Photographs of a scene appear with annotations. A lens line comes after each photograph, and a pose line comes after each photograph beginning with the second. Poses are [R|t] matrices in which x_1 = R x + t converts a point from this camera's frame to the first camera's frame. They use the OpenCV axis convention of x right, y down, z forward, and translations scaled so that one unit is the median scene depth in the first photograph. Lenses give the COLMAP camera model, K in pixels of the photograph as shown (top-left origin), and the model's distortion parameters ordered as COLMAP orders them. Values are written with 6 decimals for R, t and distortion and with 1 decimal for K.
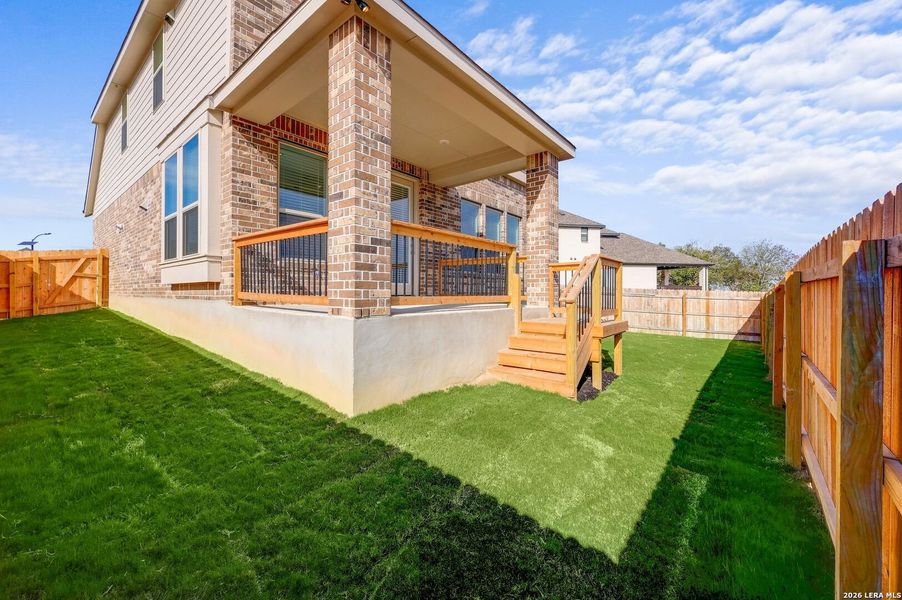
lens RADIAL K [[362.4, 0, 447.8], [0, 362.4, 296.2], [0, 0, 1]] dist [0.000444, 0.000037]
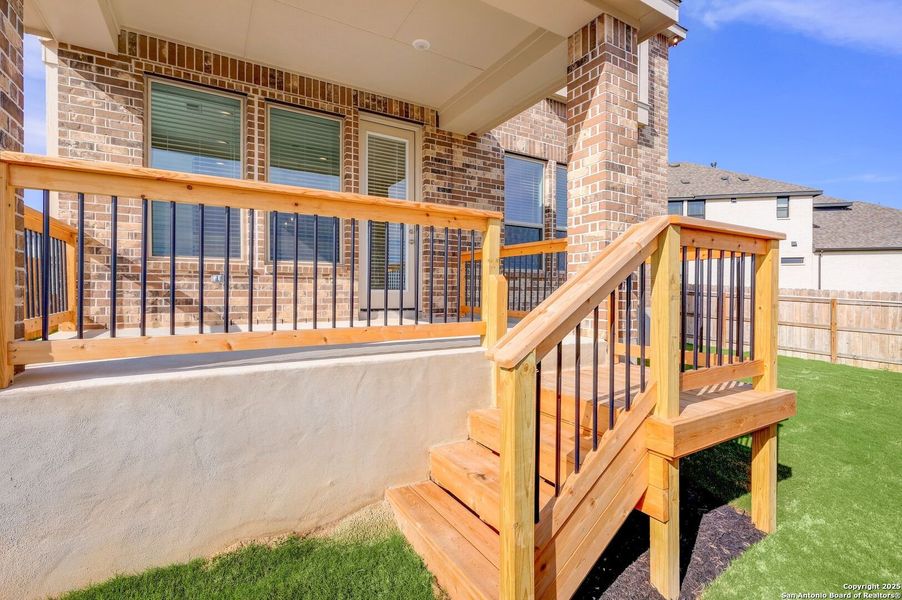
lens RADIAL K [[414.3, 0, 453.0], [0, 414.3, 301.1], [0, 0, 1]] dist [-0.001762, 0.000060]
pose [[0.944128, 0.003212, -0.329563, 0.253578], [-0.000449, 0.999964, 0.008459, -0.026767], [0.329578, -0.007838, 0.944096, 0.397528]]
